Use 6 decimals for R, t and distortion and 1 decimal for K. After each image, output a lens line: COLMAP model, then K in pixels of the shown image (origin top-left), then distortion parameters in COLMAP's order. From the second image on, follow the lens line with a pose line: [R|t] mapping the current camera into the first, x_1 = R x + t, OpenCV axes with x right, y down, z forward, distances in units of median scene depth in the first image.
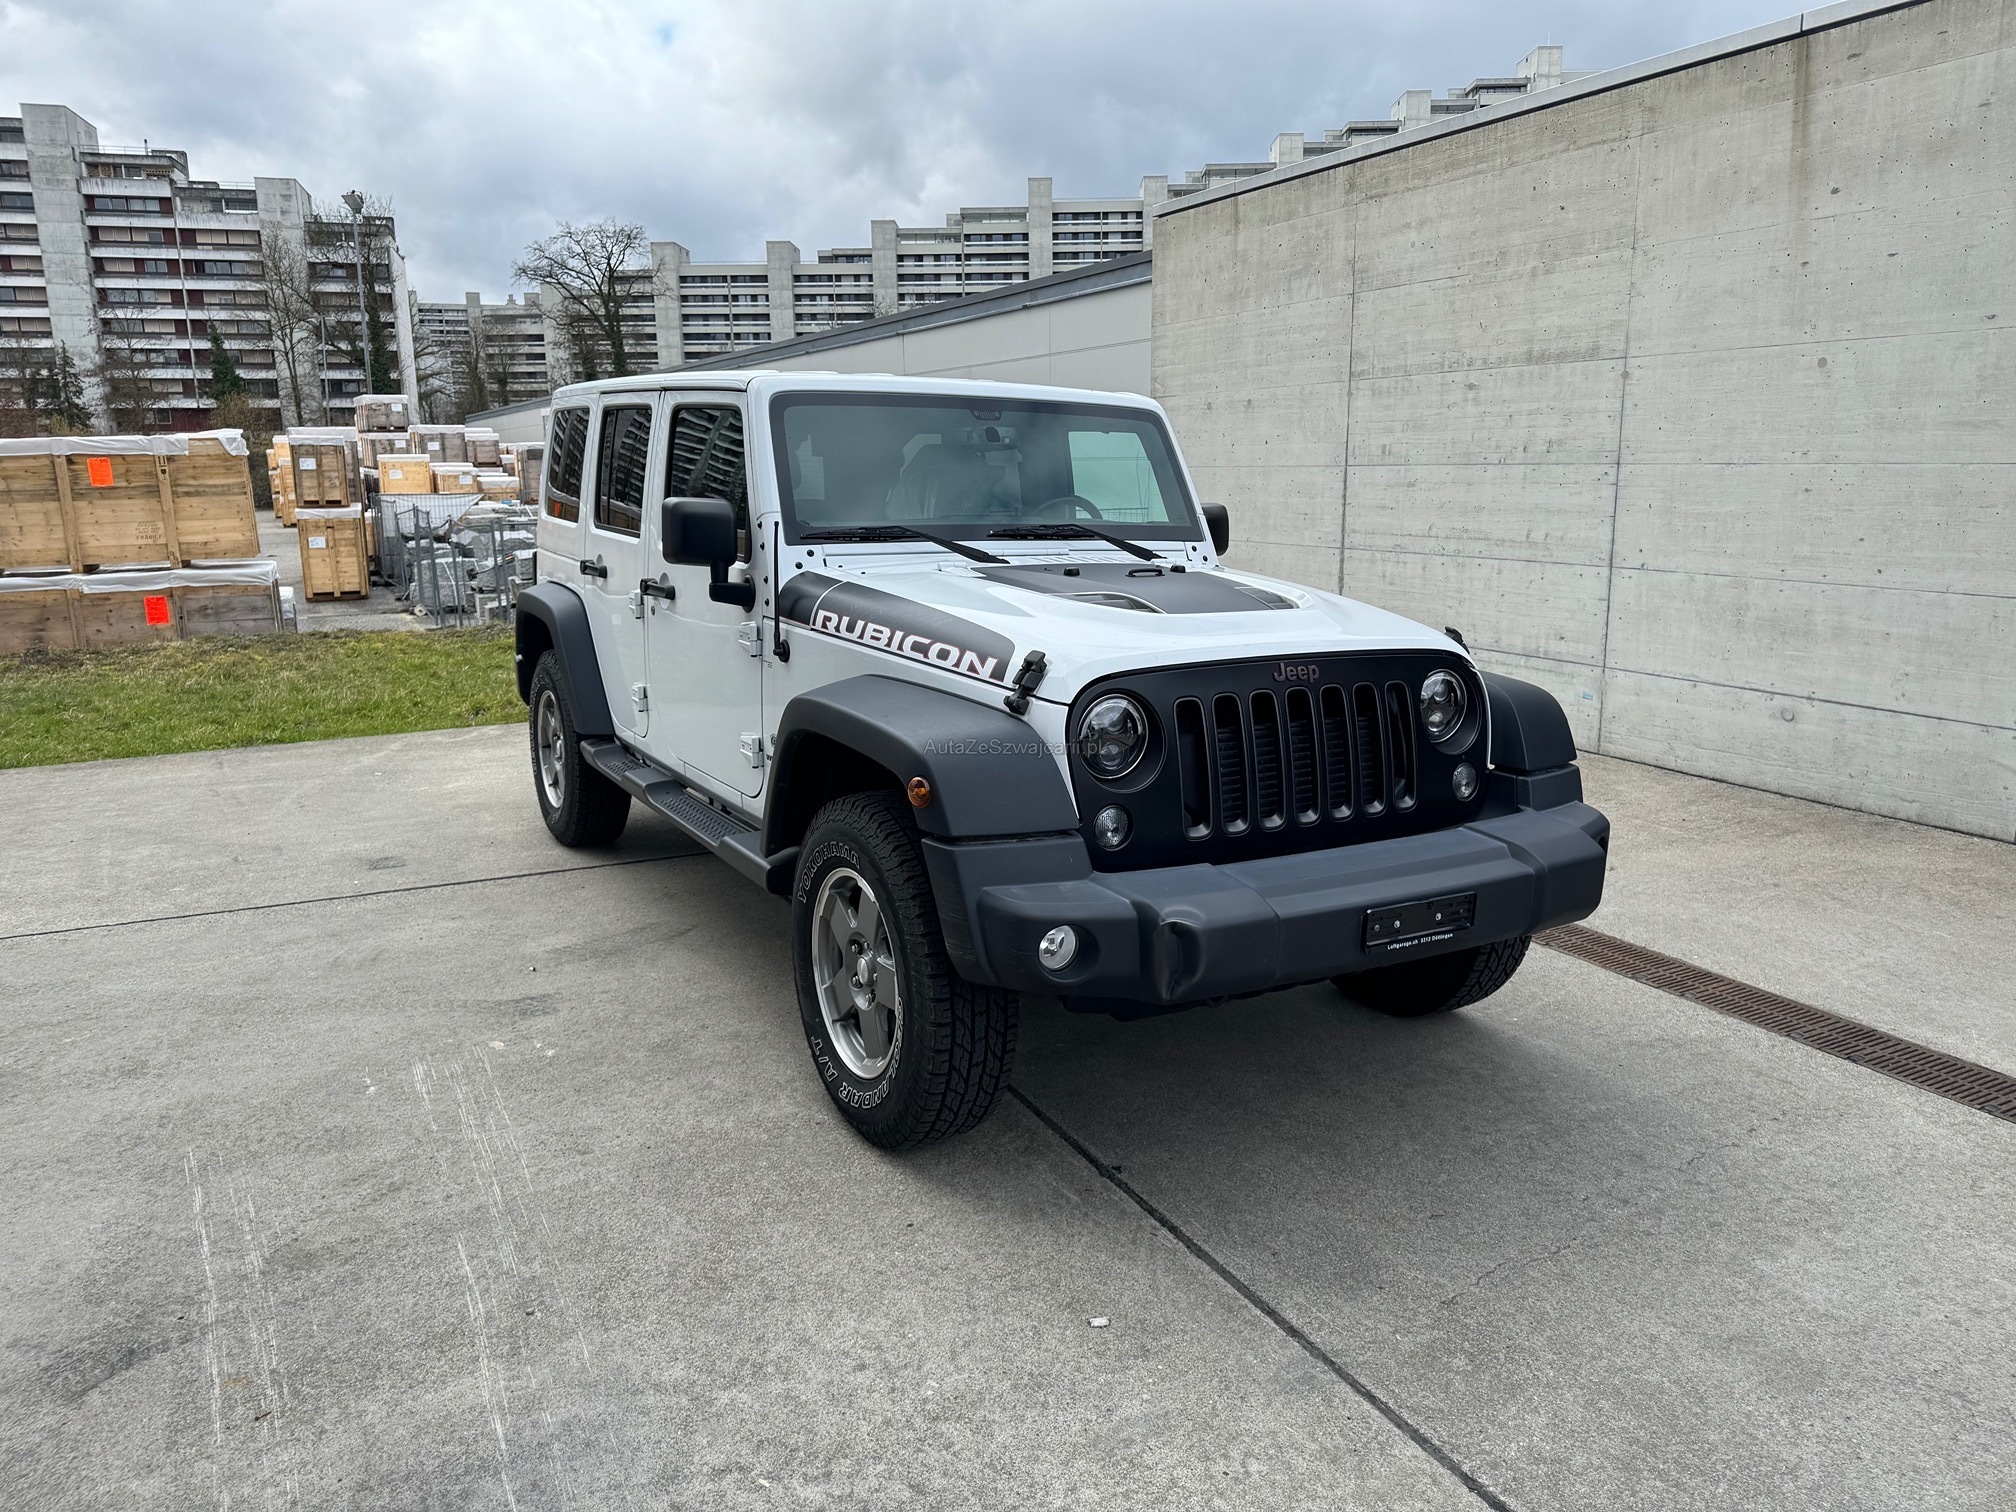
lens RADIAL K [[1416.3, 0, 1008.0], [0, 1416.3, 748.9], [0, 0, 1]] dist [0.060092, -0.064763]
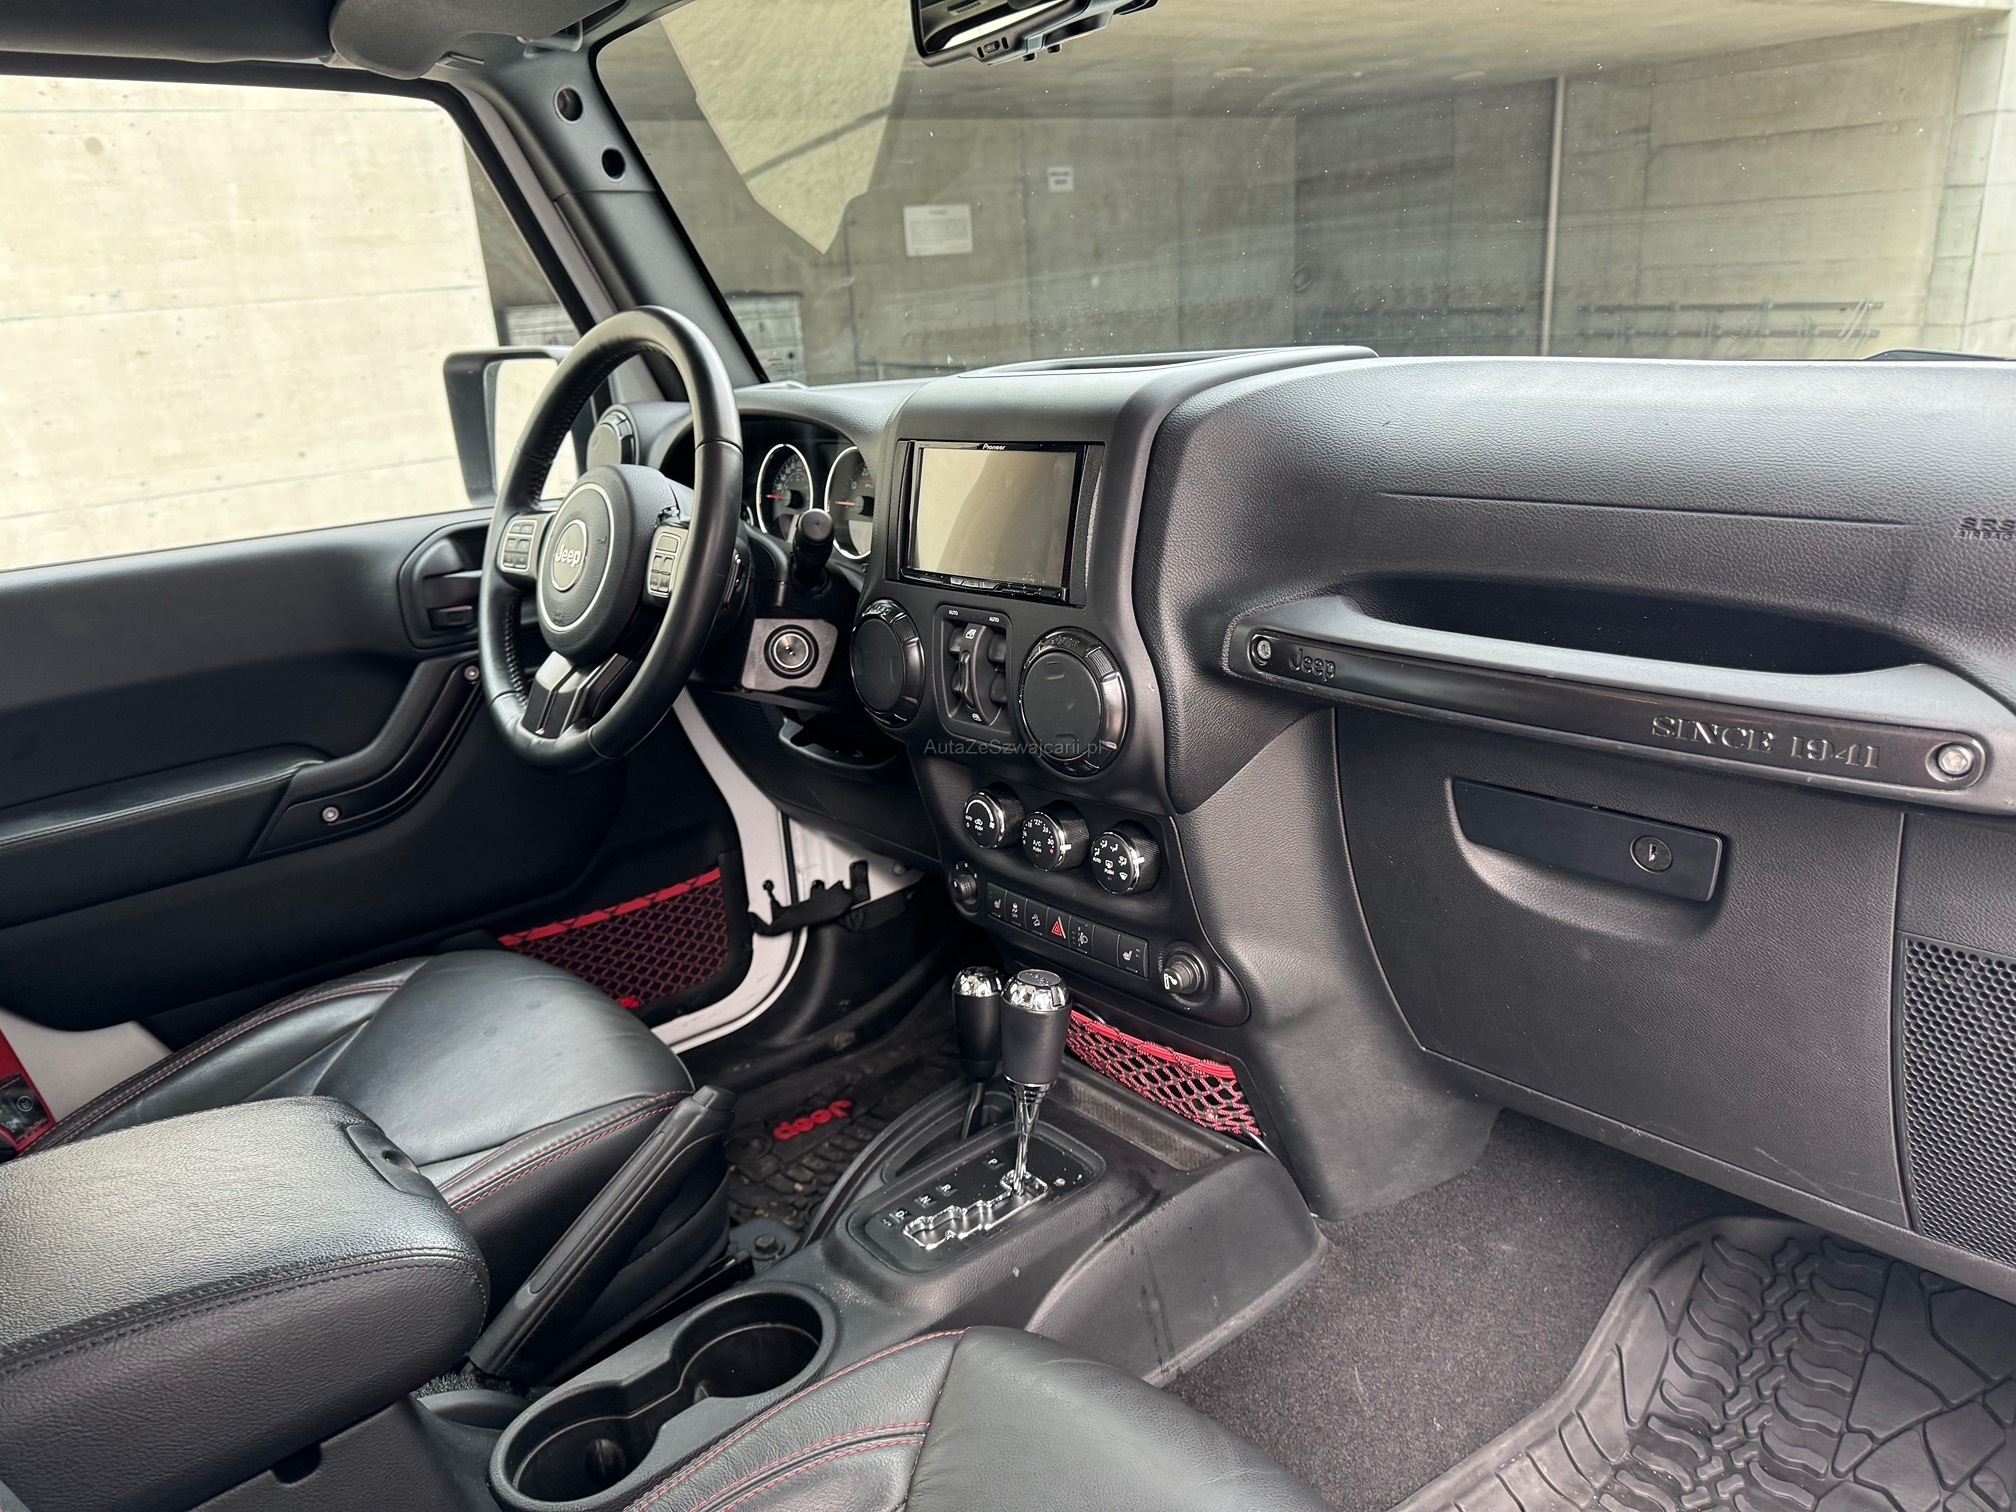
lens RADIAL K [[1445.0, 0, 1003.3], [0, 1445.0, 764.2], [0, 0, 1]] dist [0.012444, -0.019324]
pose [[-0.191463, -0.303825, 0.933291, -0.154474], [0.265701, 0.899333, 0.347279, -0.119387], [-0.944852, 0.314467, -0.091462, 0.653821]]
